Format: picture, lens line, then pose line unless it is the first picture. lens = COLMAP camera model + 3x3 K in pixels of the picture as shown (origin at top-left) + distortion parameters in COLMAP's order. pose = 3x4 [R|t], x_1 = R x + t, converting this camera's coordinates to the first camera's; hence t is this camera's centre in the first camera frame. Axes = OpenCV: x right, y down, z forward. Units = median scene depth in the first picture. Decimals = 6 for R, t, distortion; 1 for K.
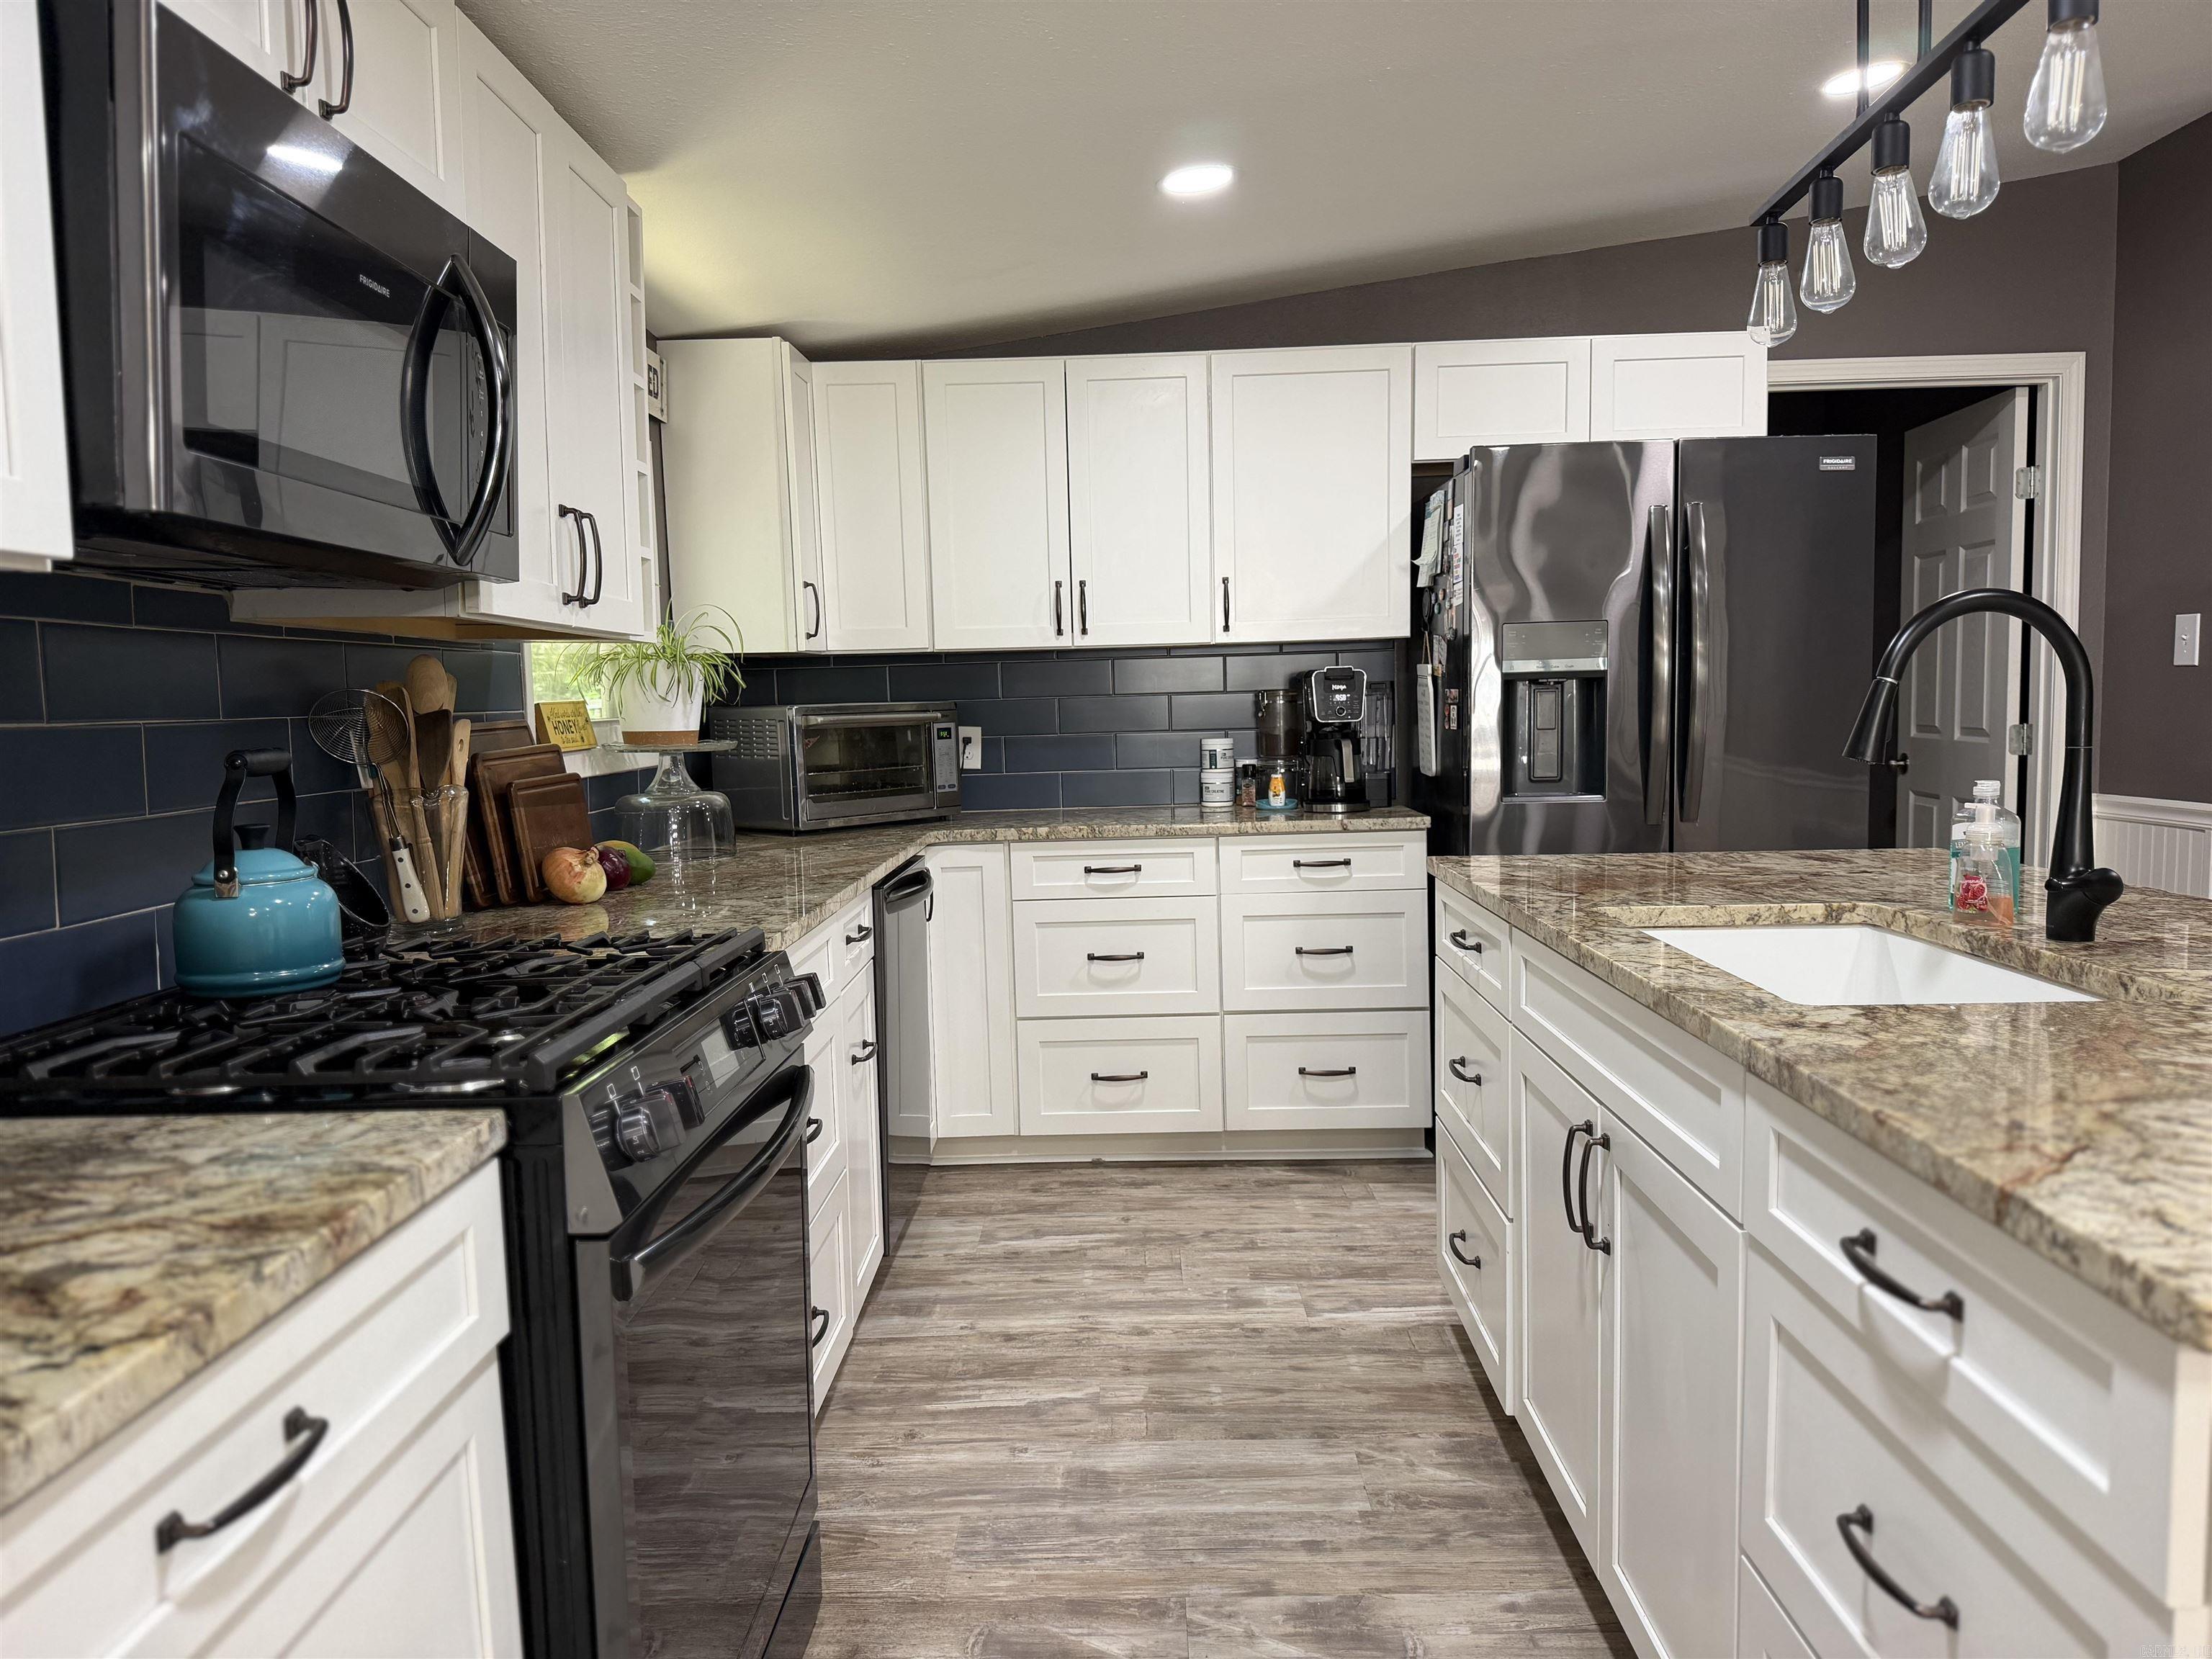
lens RADIAL K [[1557.0, 0, 1103.2], [0, 1557.0, 822.8], [0, 0, 1]] dist [0.133339, -0.088924]
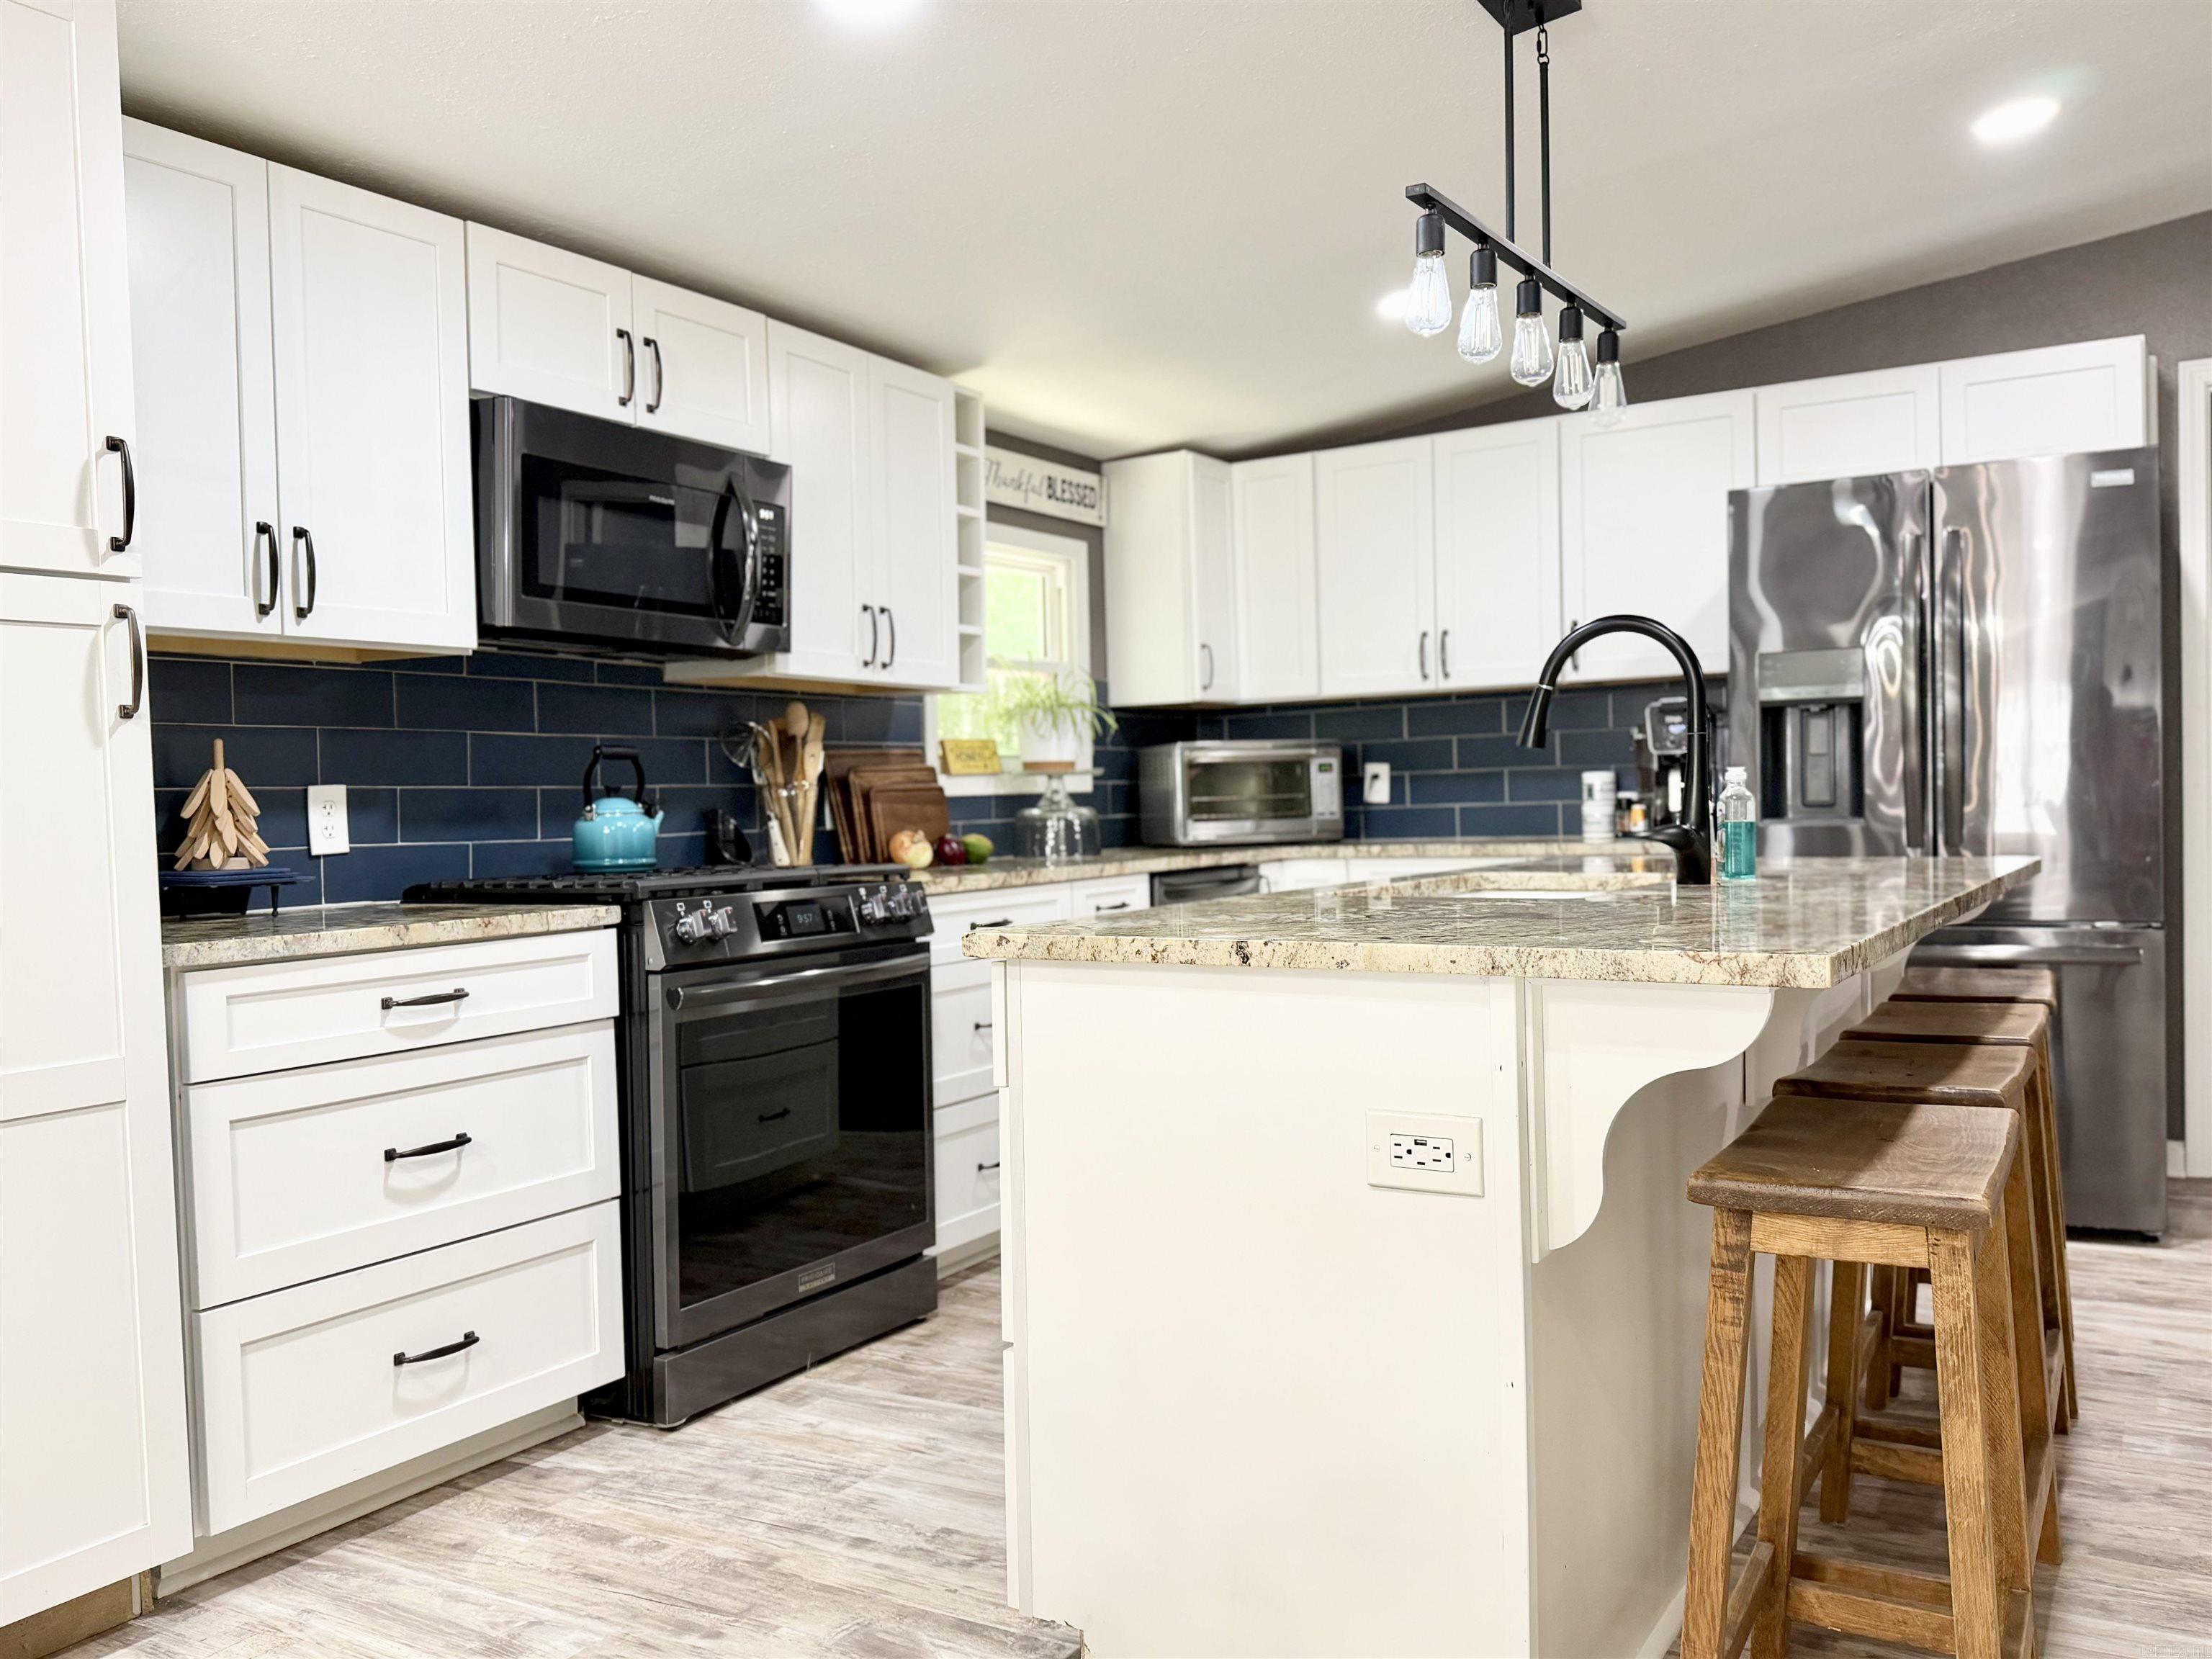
lens RADIAL K [[1770.5, 0, 1107.7], [0, 1770.5, 831.9], [0, 0, 1]] dist [0.106927, -0.003355]
pose [[0.867972, 0.011347, -0.496484, 0.743005], [-0.035721, 0.998576, -0.039625, 0.086689], [0.495327, 0.052128, 0.867141, -0.391671]]
